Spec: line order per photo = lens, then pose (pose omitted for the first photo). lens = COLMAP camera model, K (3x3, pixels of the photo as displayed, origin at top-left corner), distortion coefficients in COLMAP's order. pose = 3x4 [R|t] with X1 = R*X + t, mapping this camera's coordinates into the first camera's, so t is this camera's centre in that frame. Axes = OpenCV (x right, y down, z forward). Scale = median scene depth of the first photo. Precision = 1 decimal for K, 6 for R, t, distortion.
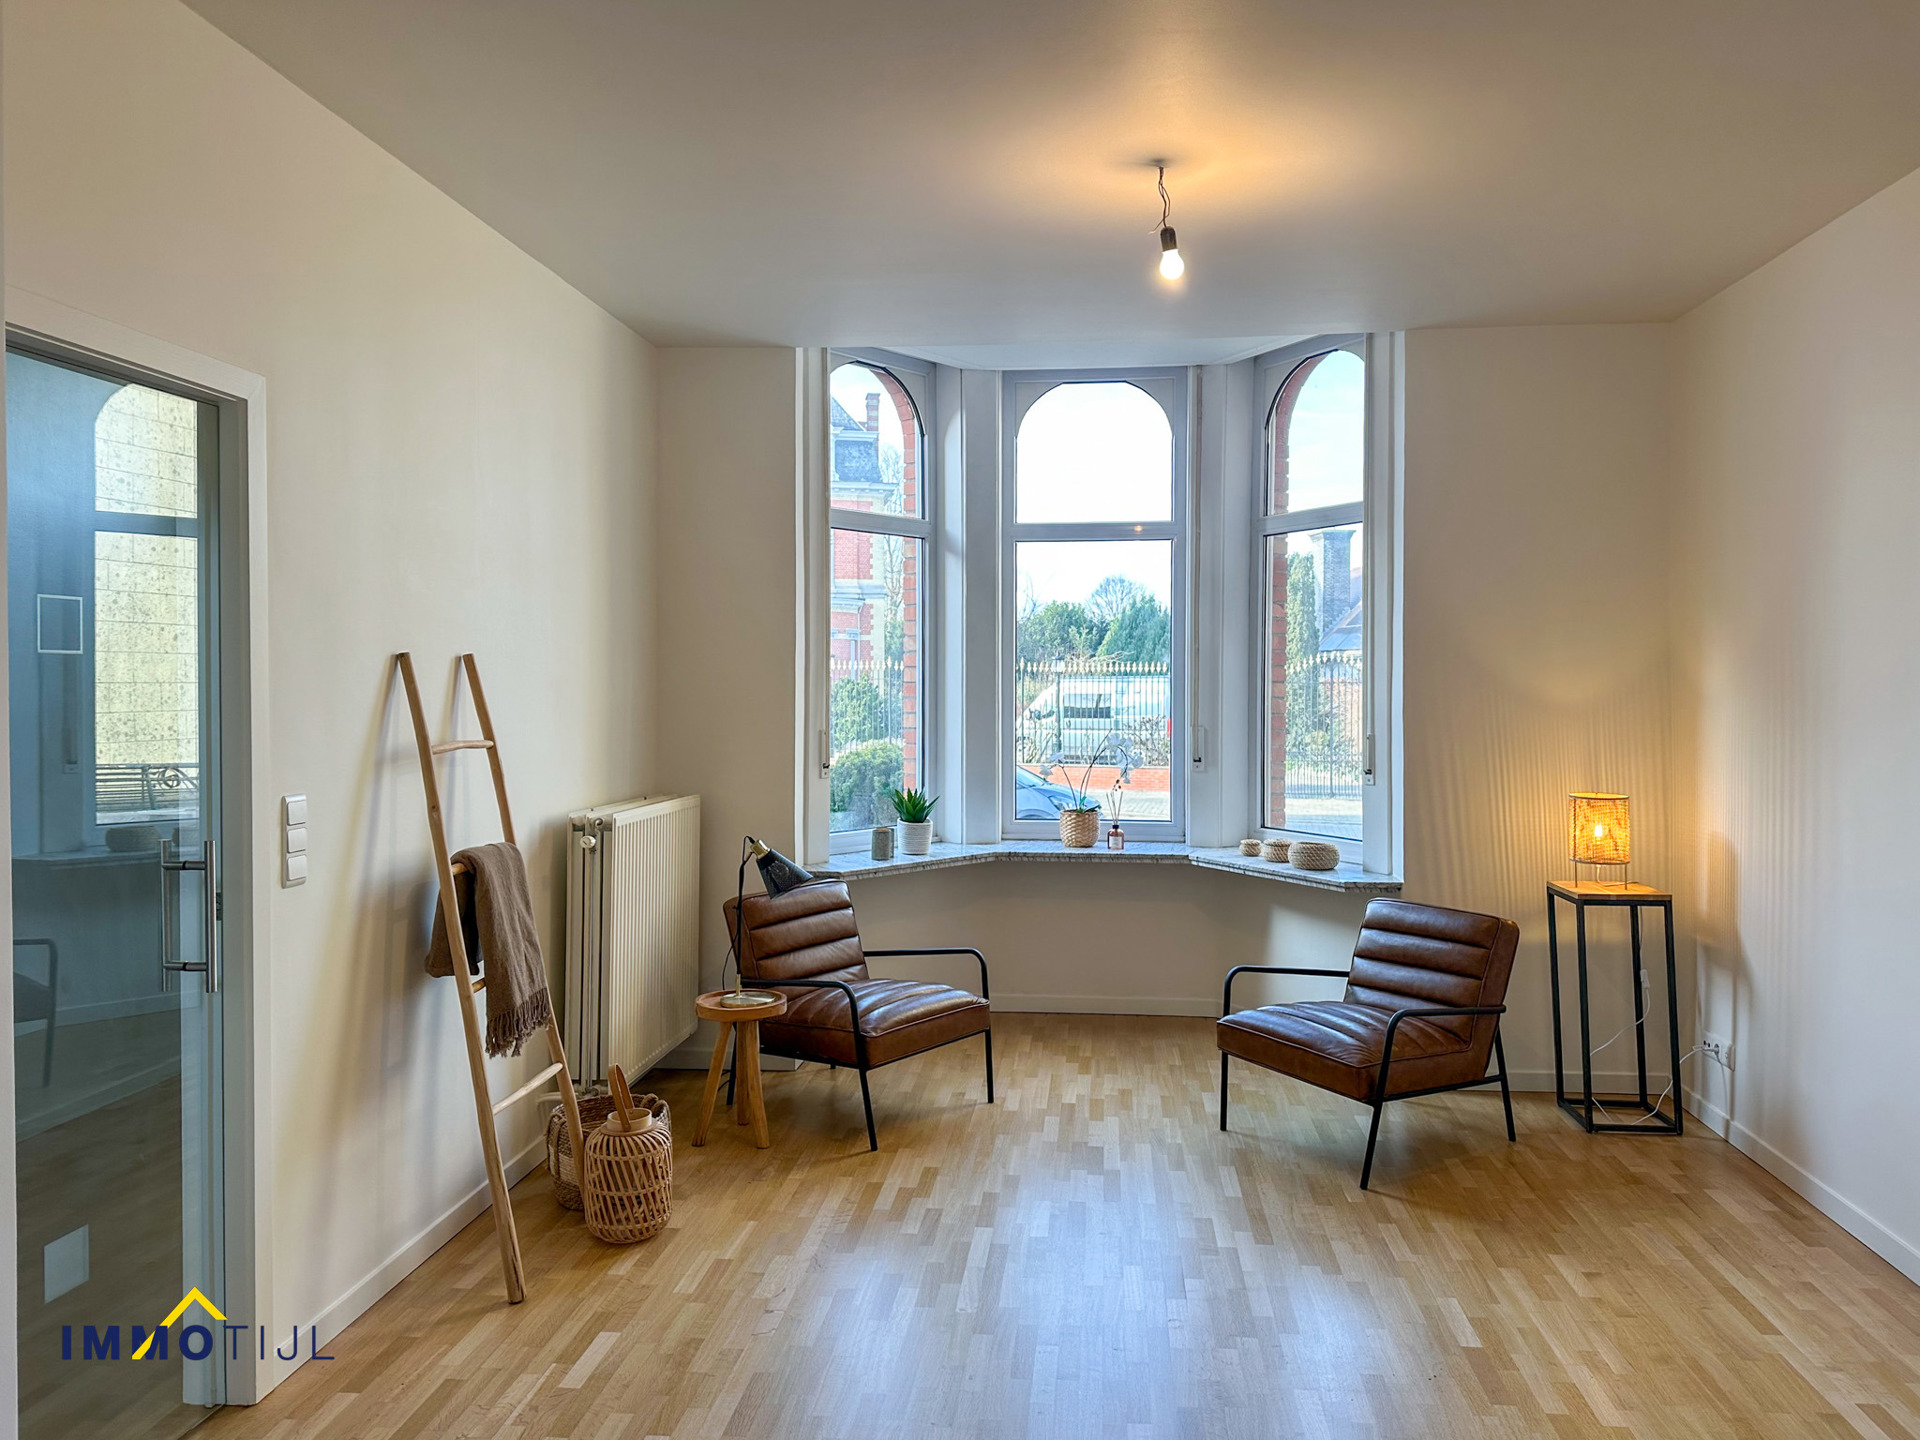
lens RADIAL K [[1324.6, 0, 999.2], [0, 1324.6, 709.8], [0, 0, 1]] dist [0.000842, -0.001862]
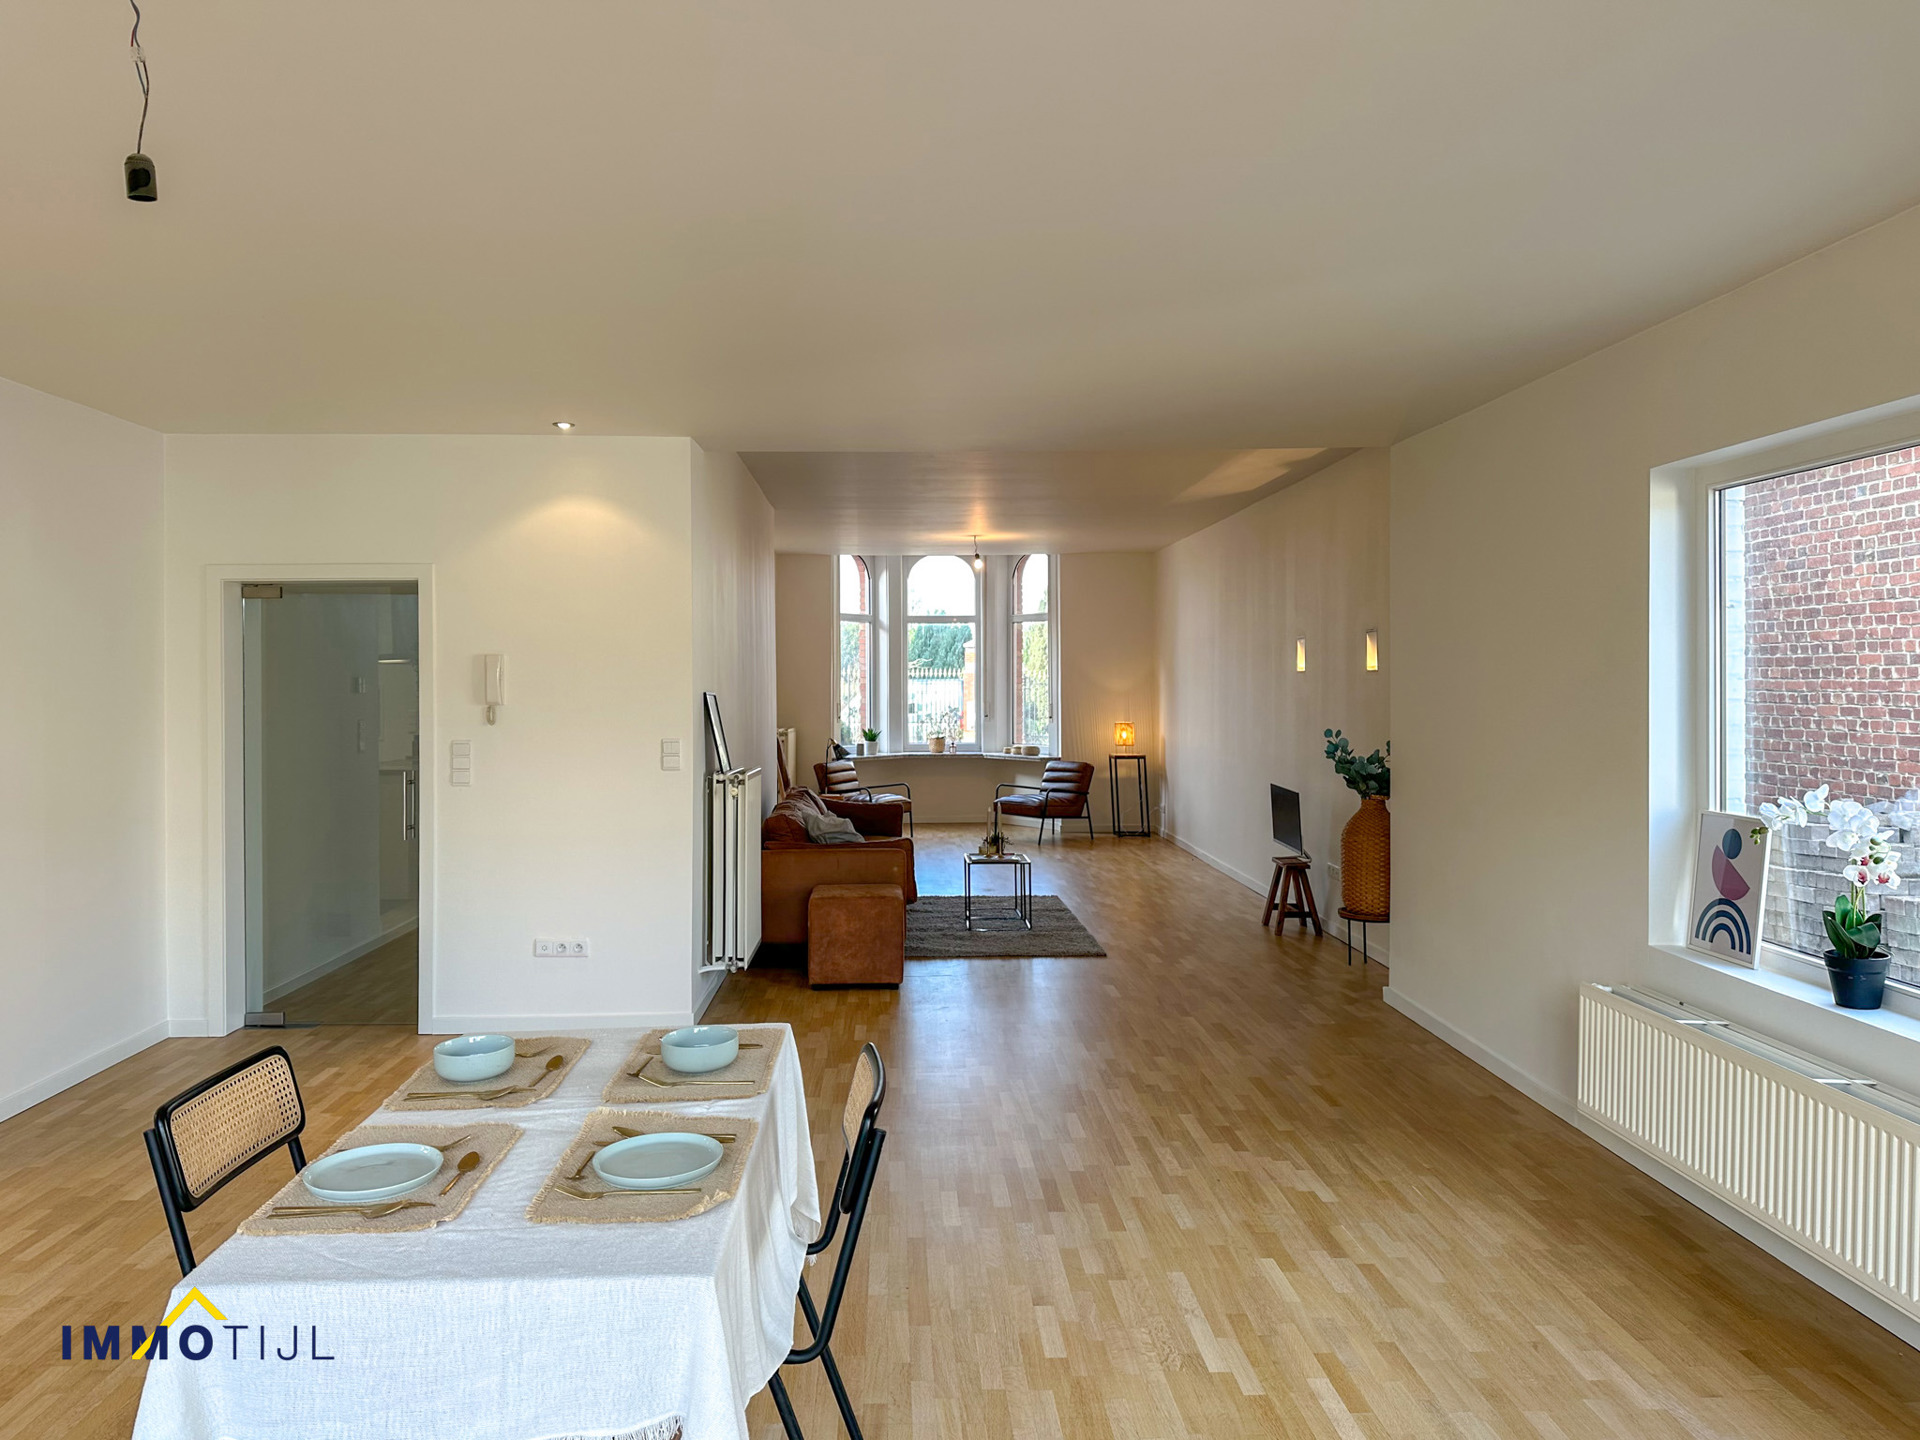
lens RADIAL K [[1311.6, 0, 906.7], [0, 1311.6, 691.3], [0, 0, 1]] dist [0.008857, 0.001124]
pose [[0.995883, -0.003702, 0.090569, -0.215601], [0.005152, 0.999862, -0.015782, 0.030951], [-0.090498, 0.016184, 0.995765, -1.401991]]
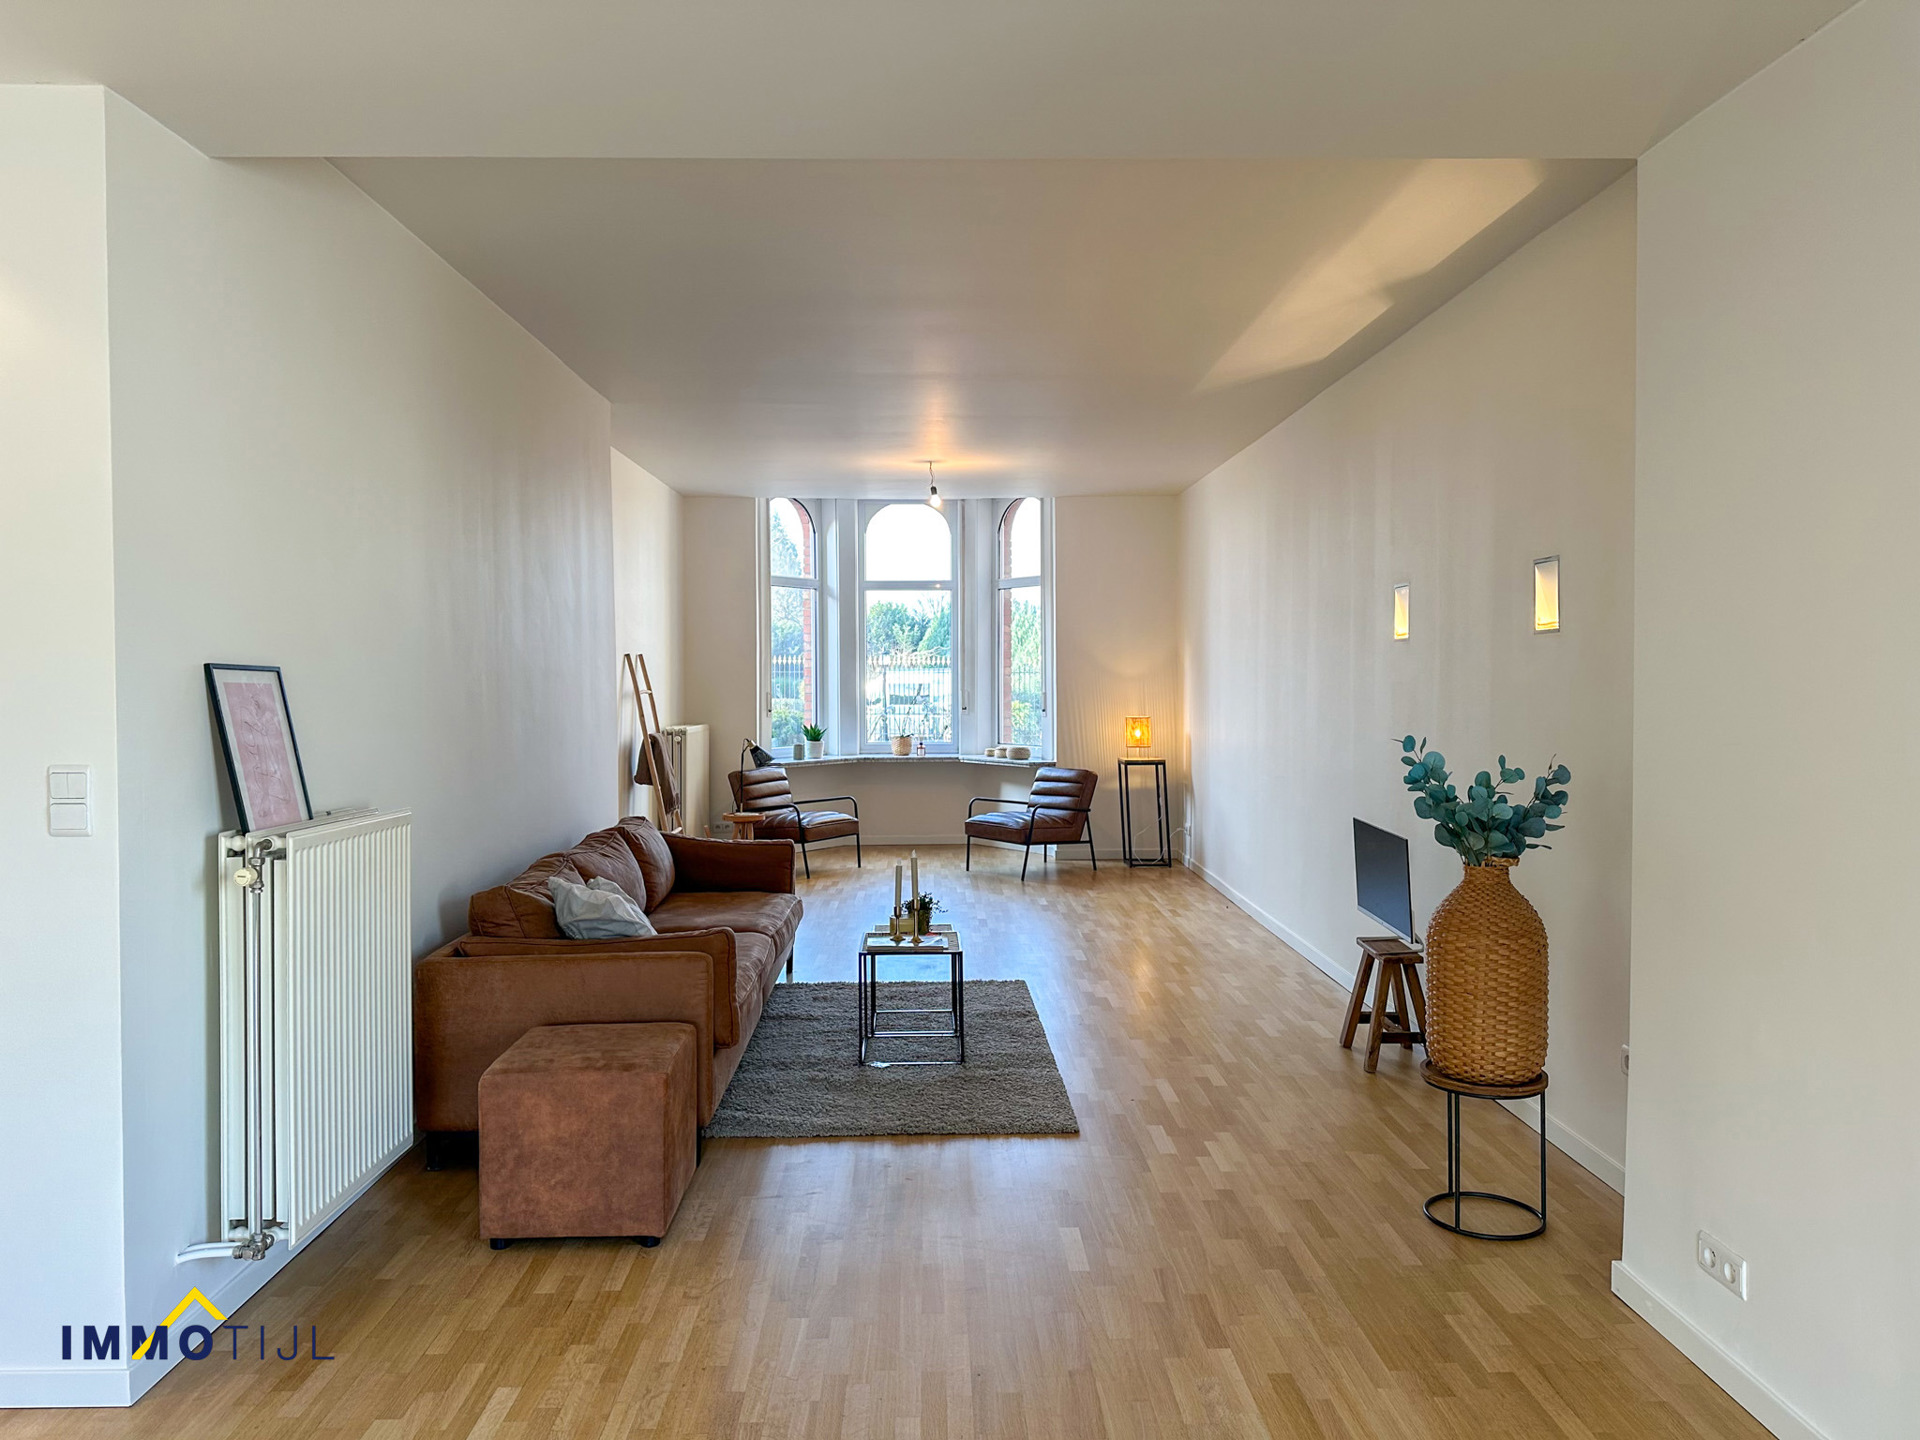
lens RADIAL K [[1298.6, 0, 960.0], [0, 1298.6, 720.0], [0, 0, 1]] dist [0.006796, 0.000267]
pose [[0.994569, -0.007506, 0.103810, -0.049331], [0.006144, 0.999891, 0.013436, 0.030712], [-0.103900, -0.012725, 0.994506, -0.861666]]
